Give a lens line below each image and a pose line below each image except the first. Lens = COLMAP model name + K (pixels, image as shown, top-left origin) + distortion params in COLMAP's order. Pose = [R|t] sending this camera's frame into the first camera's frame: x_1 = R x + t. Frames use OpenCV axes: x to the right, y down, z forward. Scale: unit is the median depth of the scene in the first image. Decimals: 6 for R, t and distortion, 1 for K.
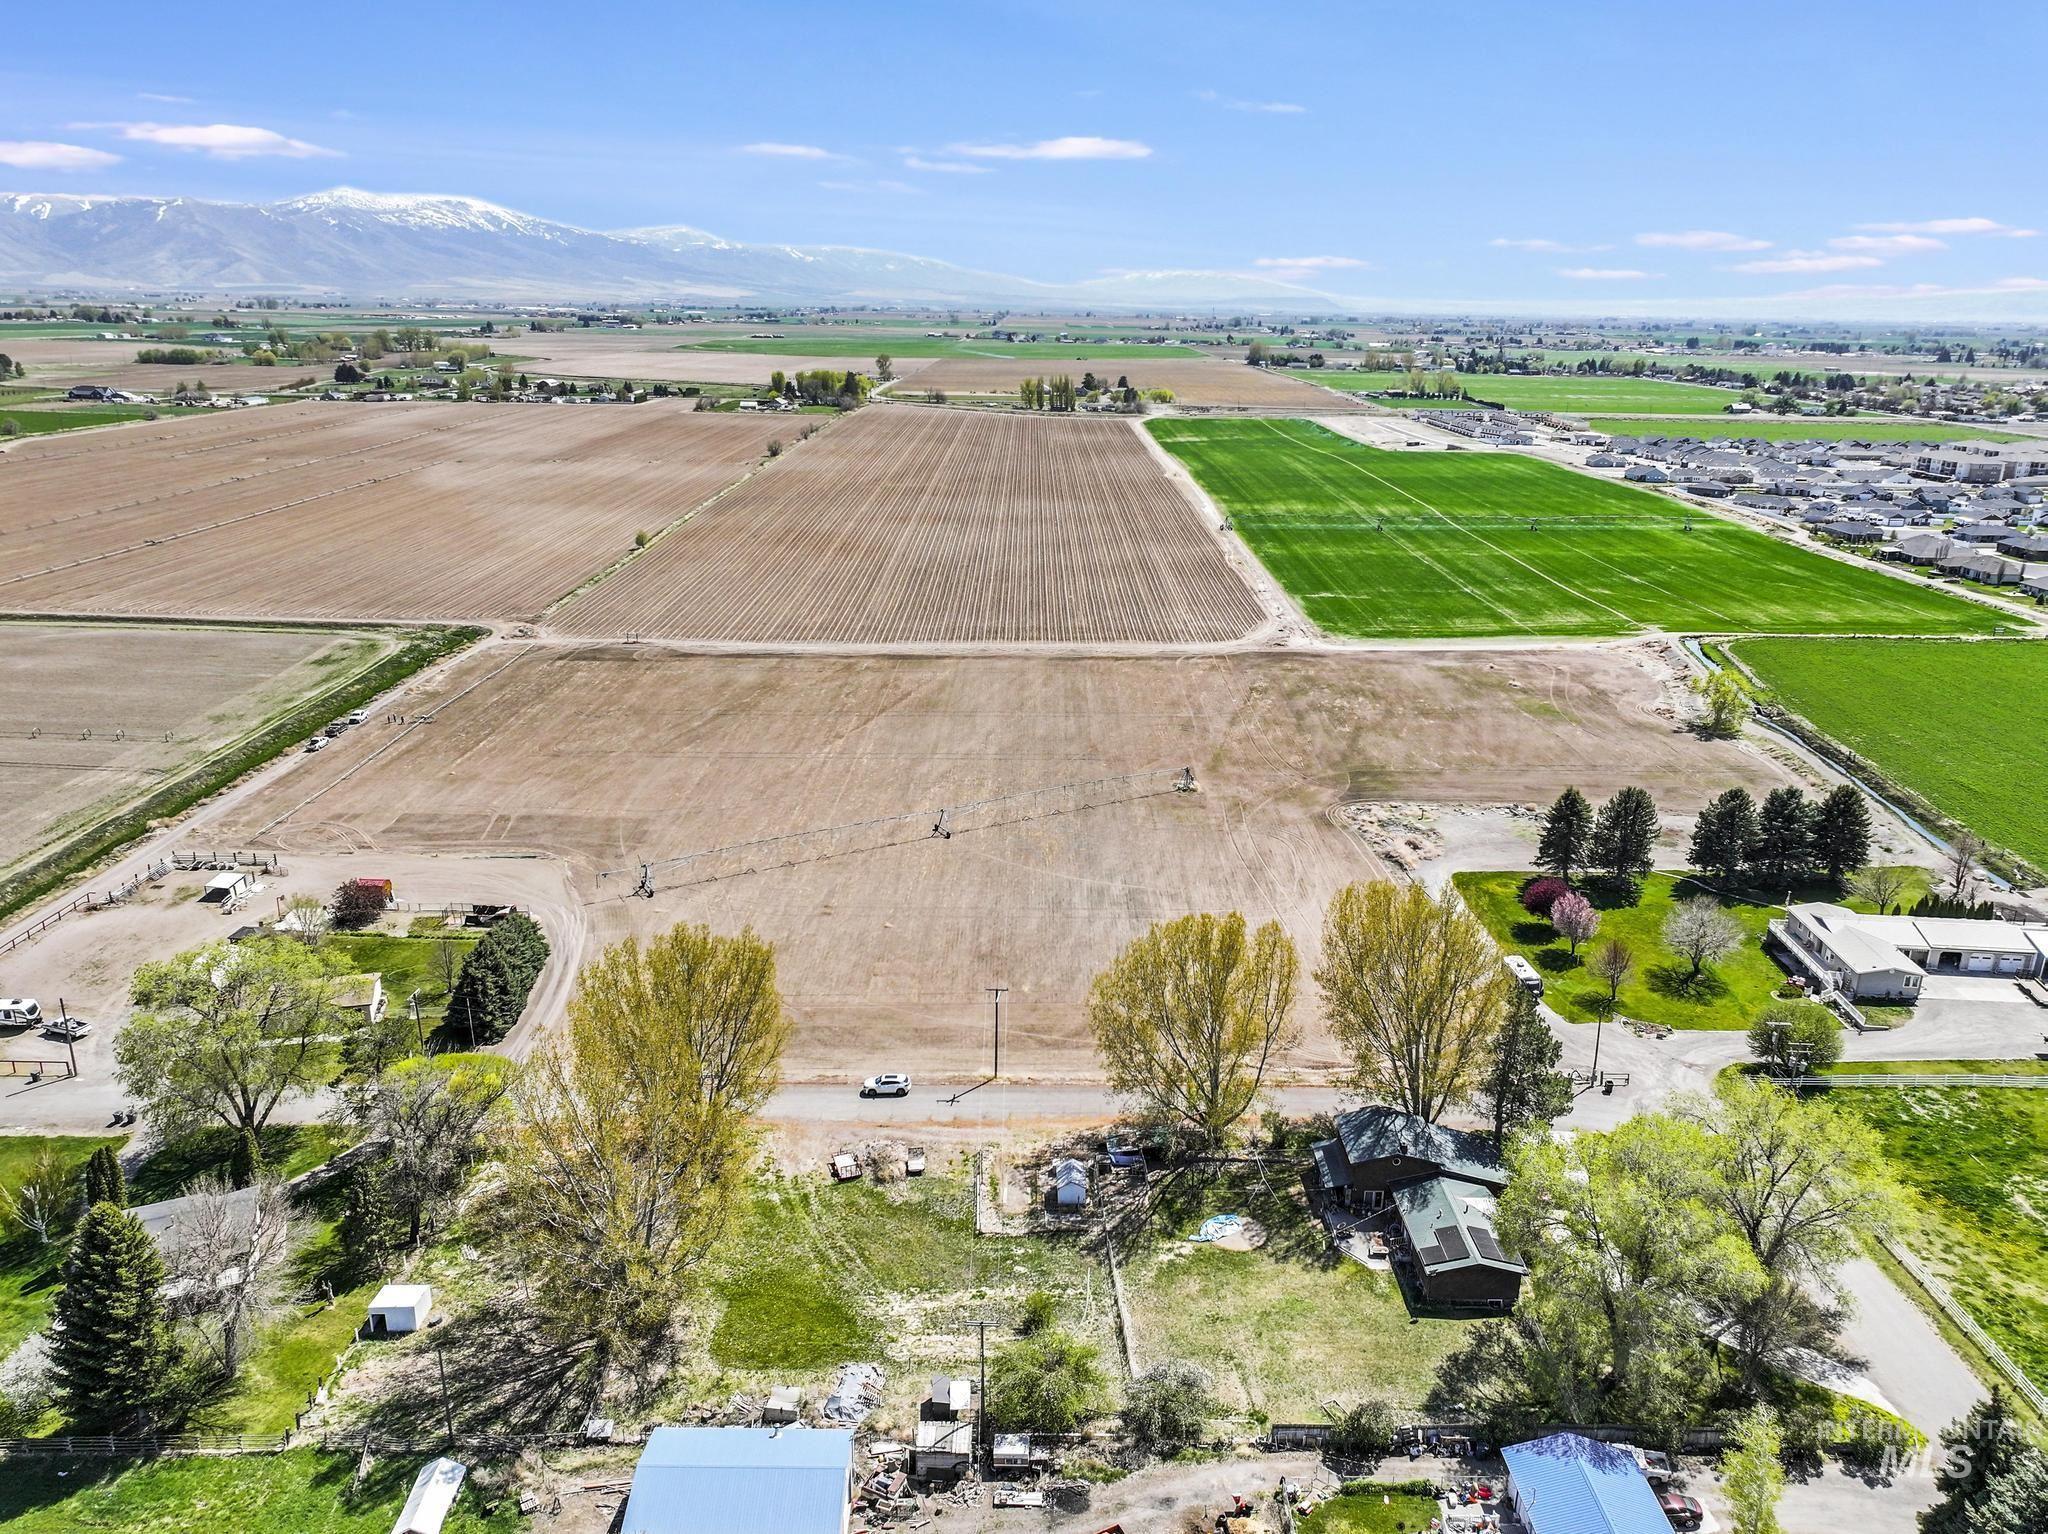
lens RADIAL K [[1453.5, 0, 1024.0], [0, 1453.5, 767.0], [0, 0, 1]] dist [0.006840, 0.003749]
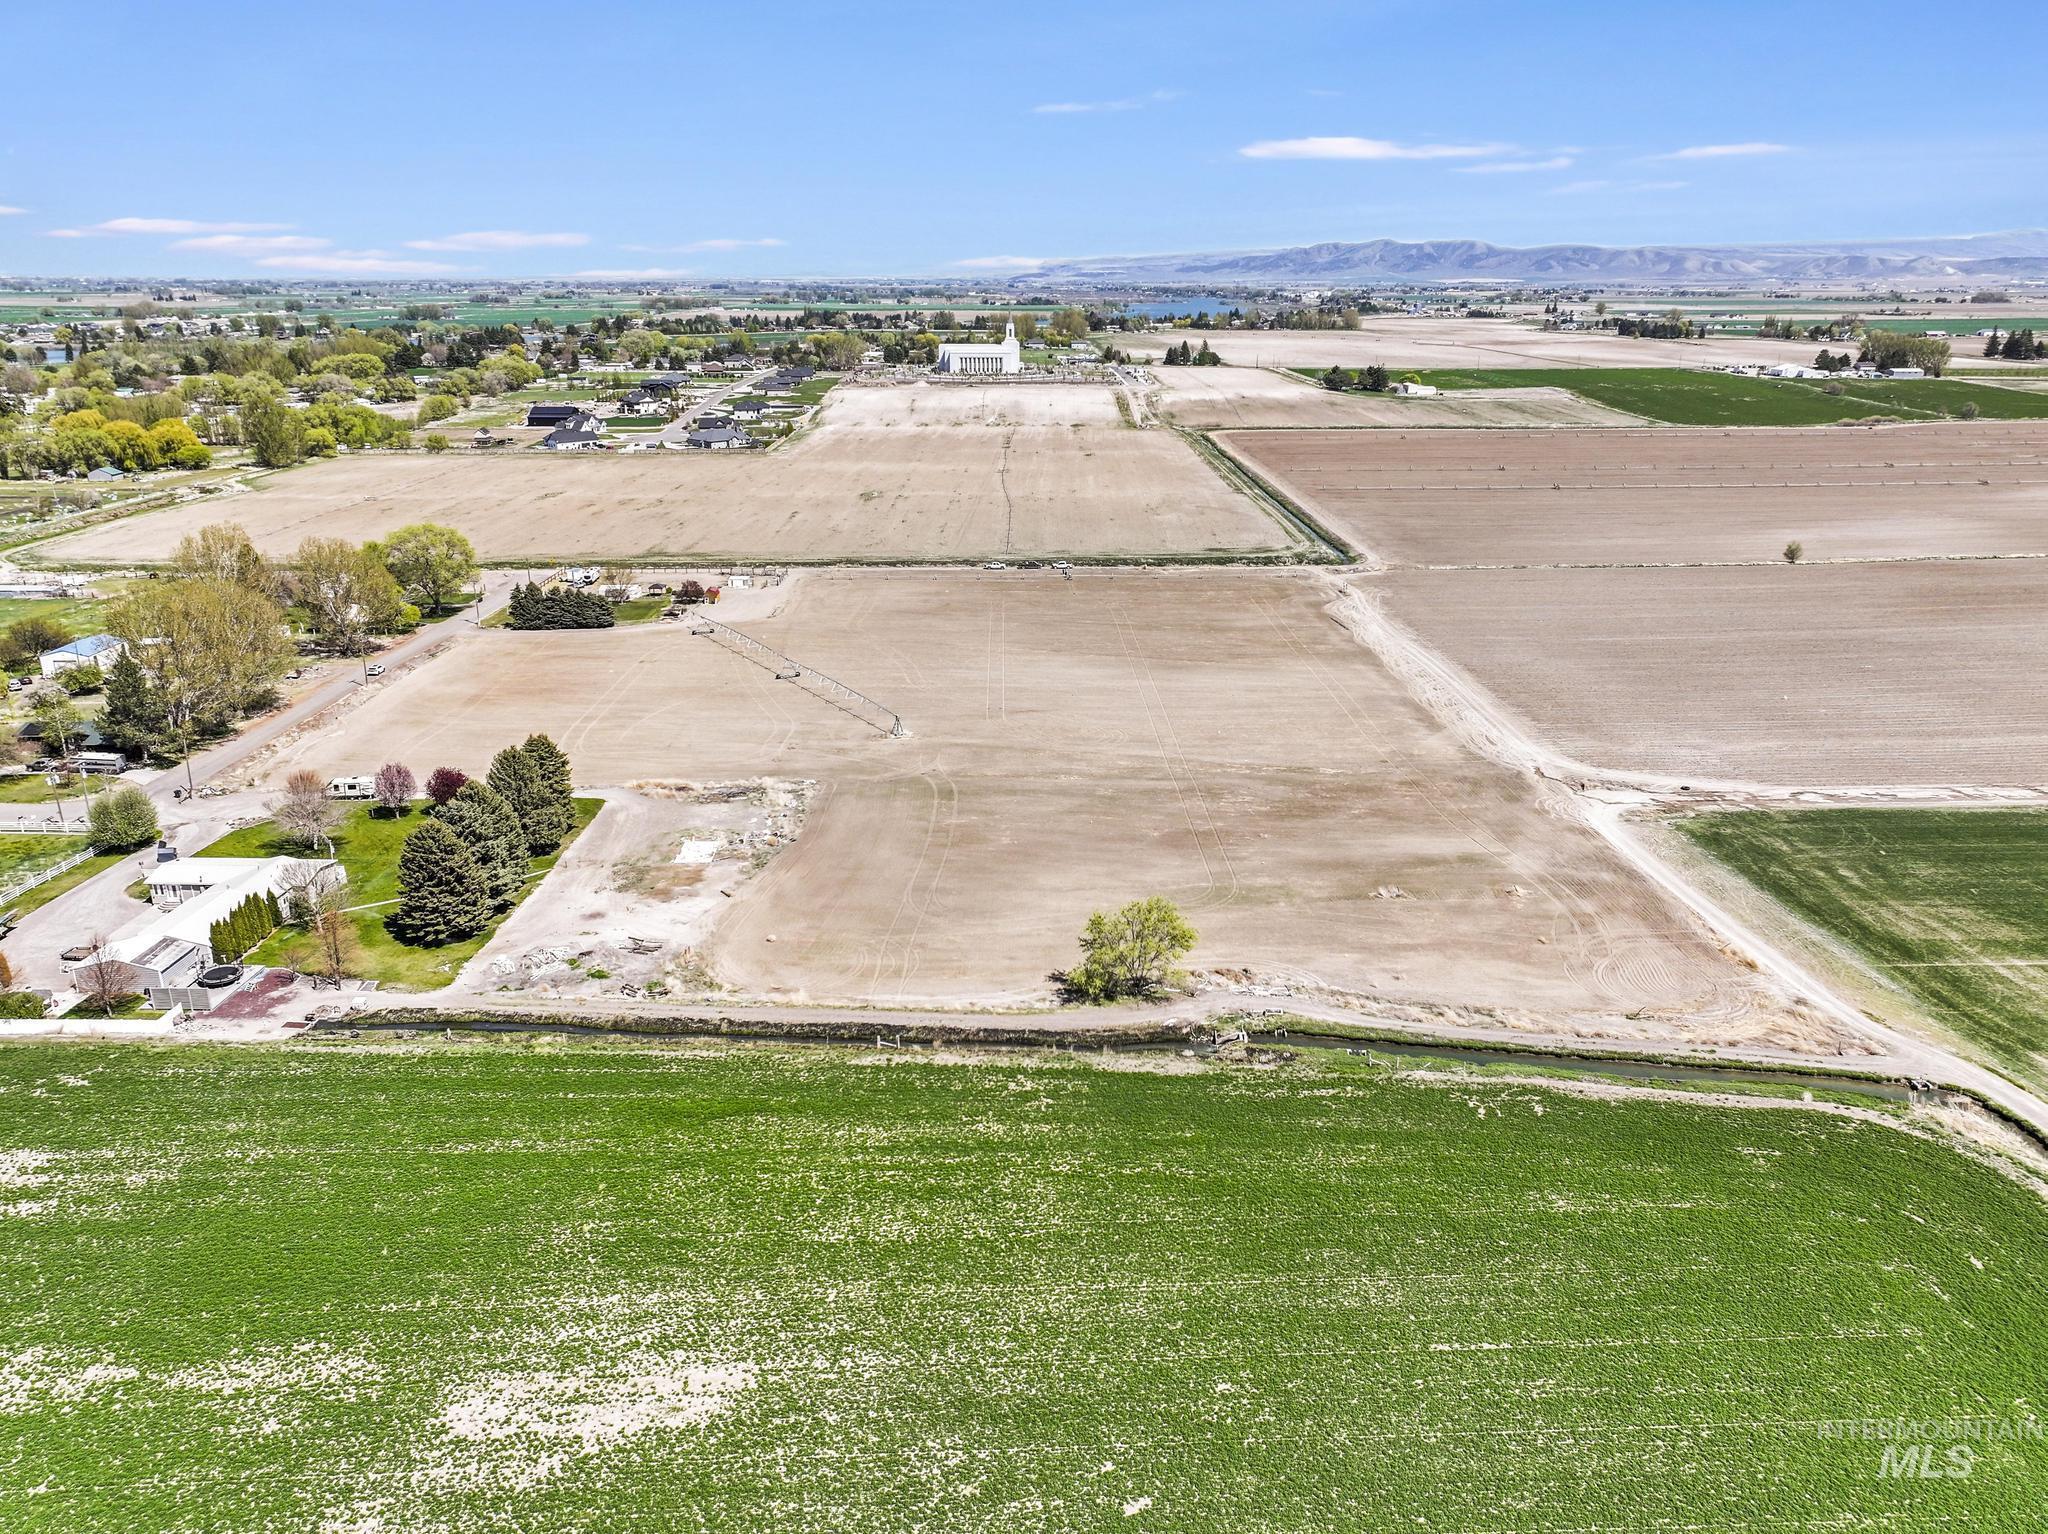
lens RADIAL K [[1453.5, 0, 1024.0], [0, 1453.5, 767.0], [0, 0, 1]] dist [0.006840, 0.003749]
pose [[0.034622, 0.301343, -0.952887, 0.940868], [-0.304759, 0.911230, 0.277096, -0.236359], [0.951800, 0.280808, 0.123385, 0.851452]]
